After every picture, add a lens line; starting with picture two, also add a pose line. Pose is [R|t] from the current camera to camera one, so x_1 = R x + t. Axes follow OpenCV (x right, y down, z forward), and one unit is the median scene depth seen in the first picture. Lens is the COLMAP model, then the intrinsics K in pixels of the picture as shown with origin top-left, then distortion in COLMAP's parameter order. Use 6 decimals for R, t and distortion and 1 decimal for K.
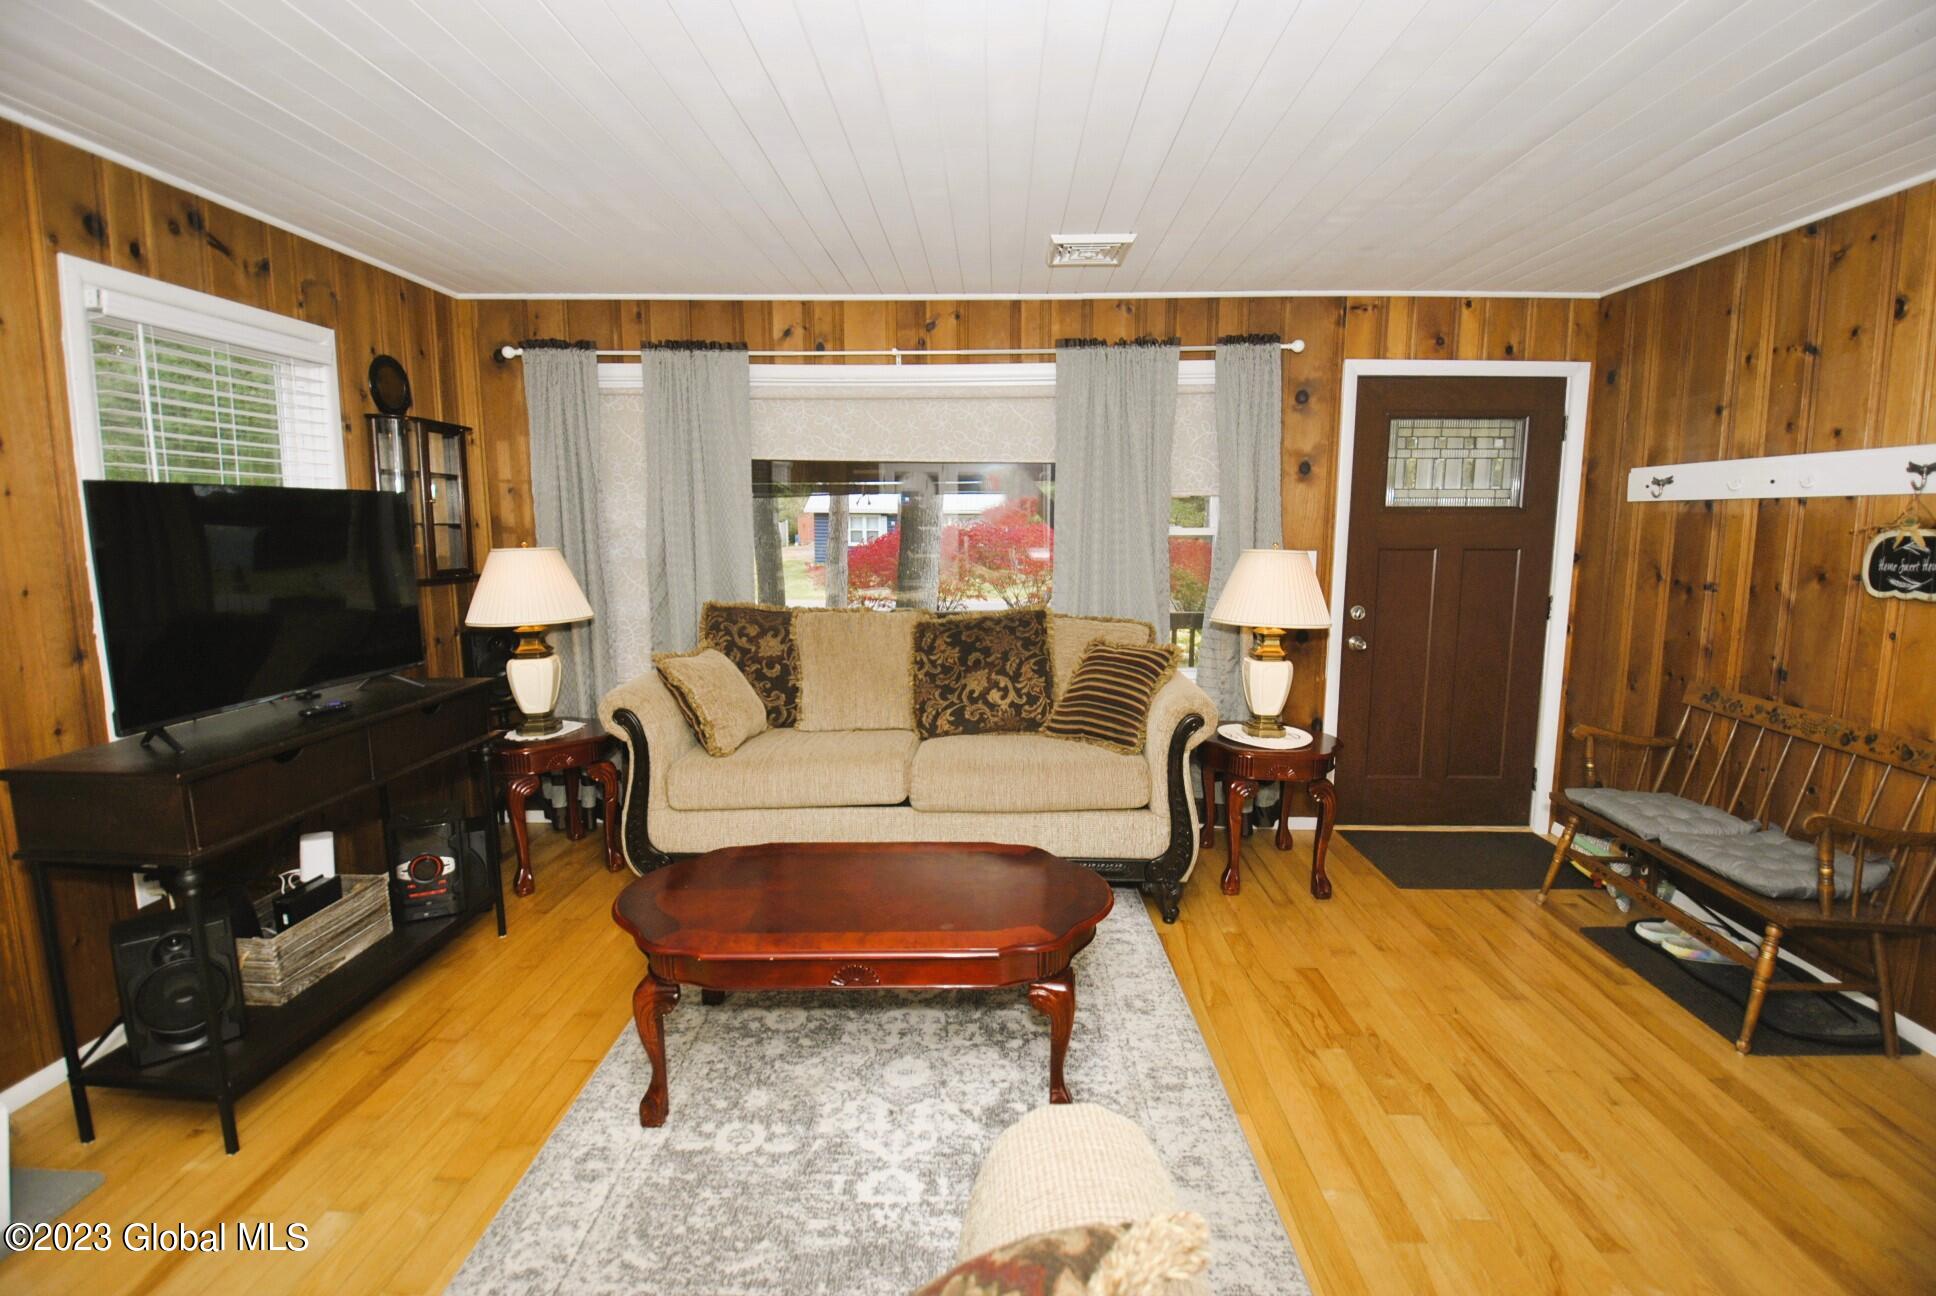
lens RADIAL K [[866.8, 0, 973.8], [0, 866.8, 649.4], [0, 0, 1]] dist [-0.024336, -0.001906]
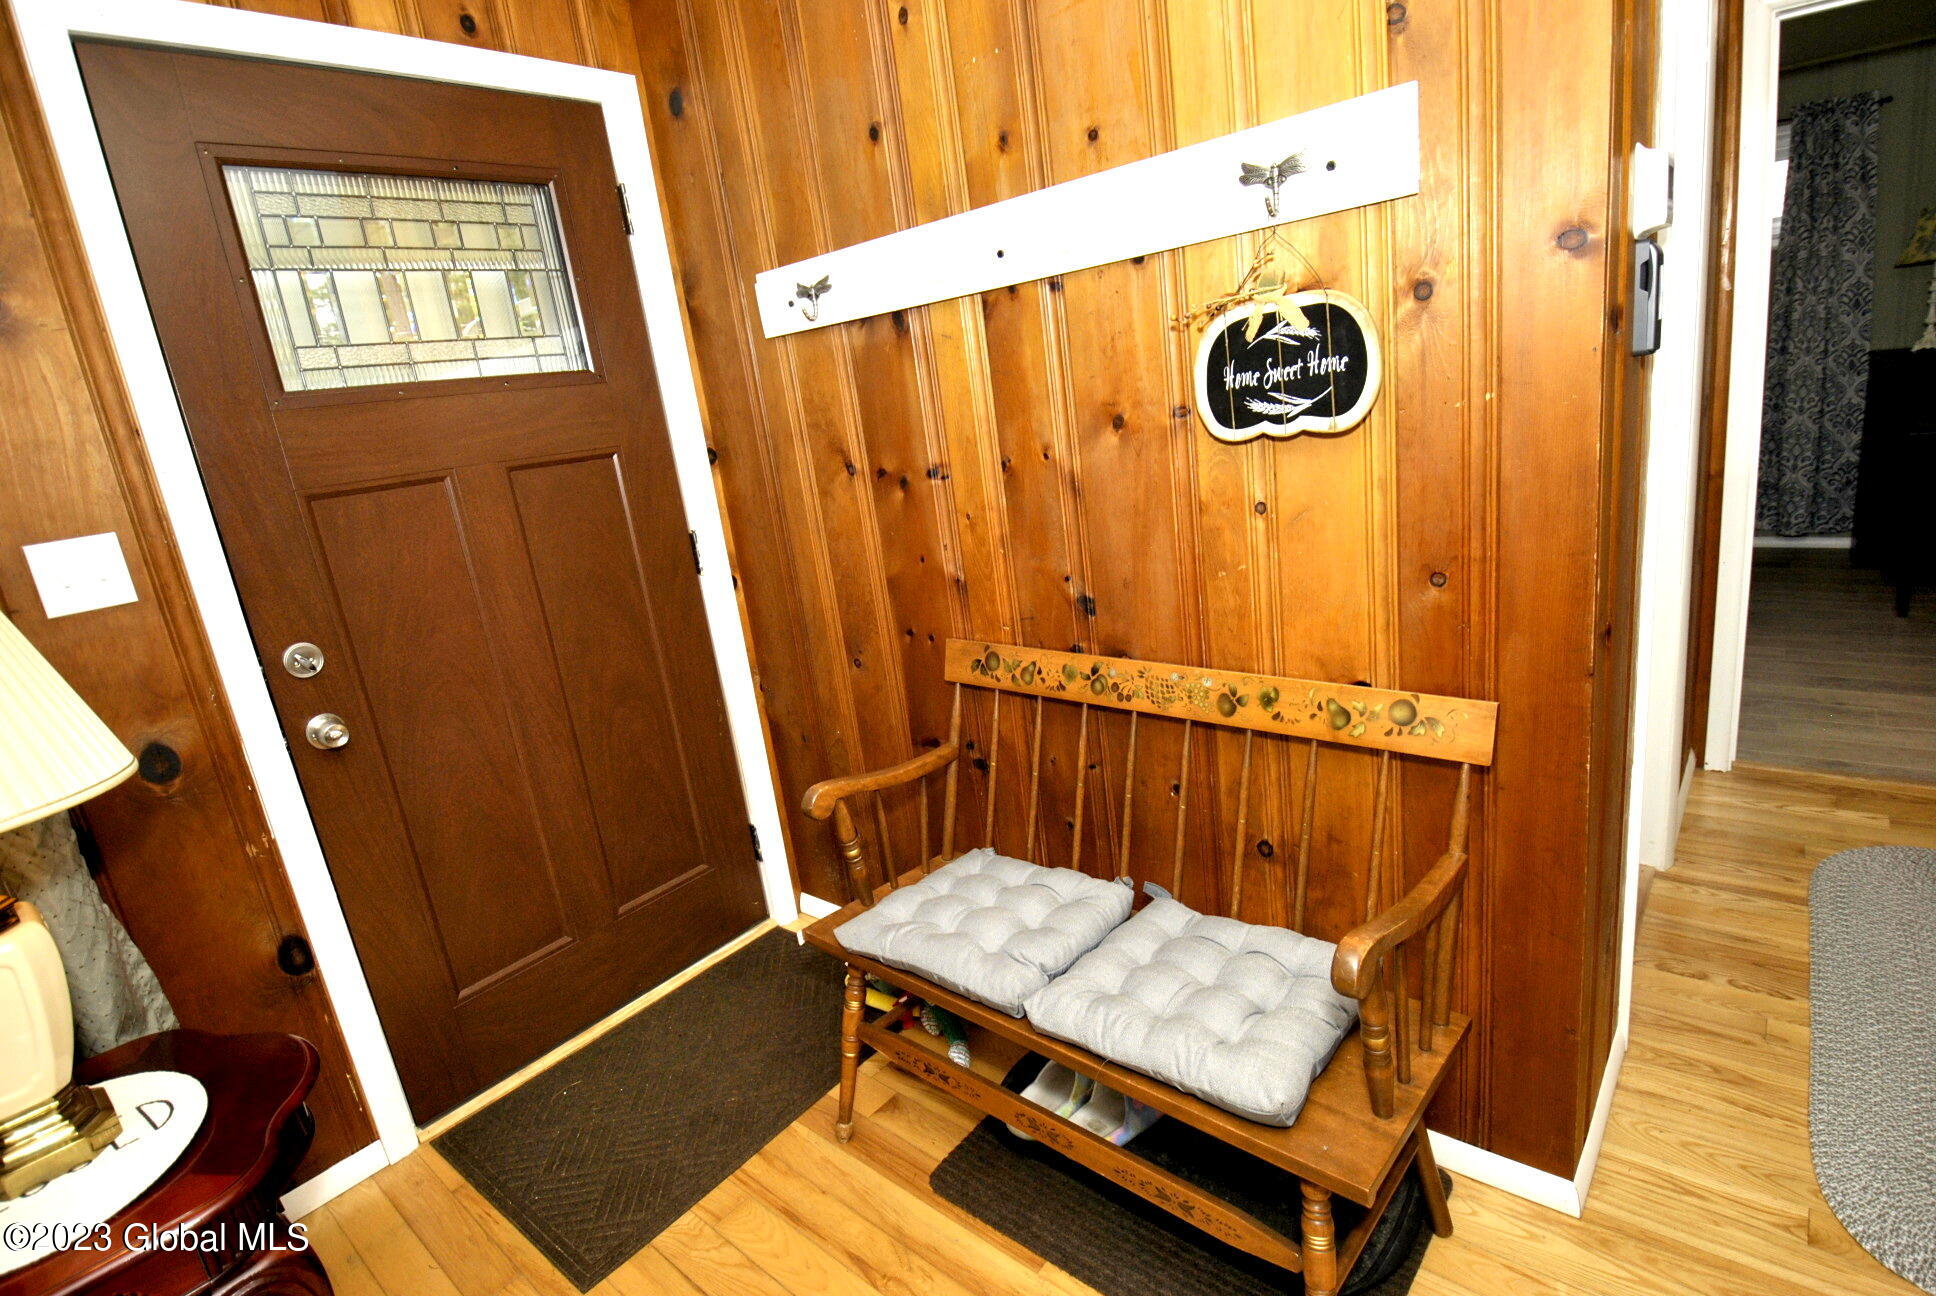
lens RADIAL K [[973.1, 0, 969.1], [0, 973.1, 648.3], [0, 0, 1]] dist [0.005203, -0.000260]
pose [[0.628091, -0.270436, 0.729634, 0.375586], [0.235506, 0.959754, 0.152999, -0.053400], [-0.741646, 0.075736, 0.666502, 0.555331]]
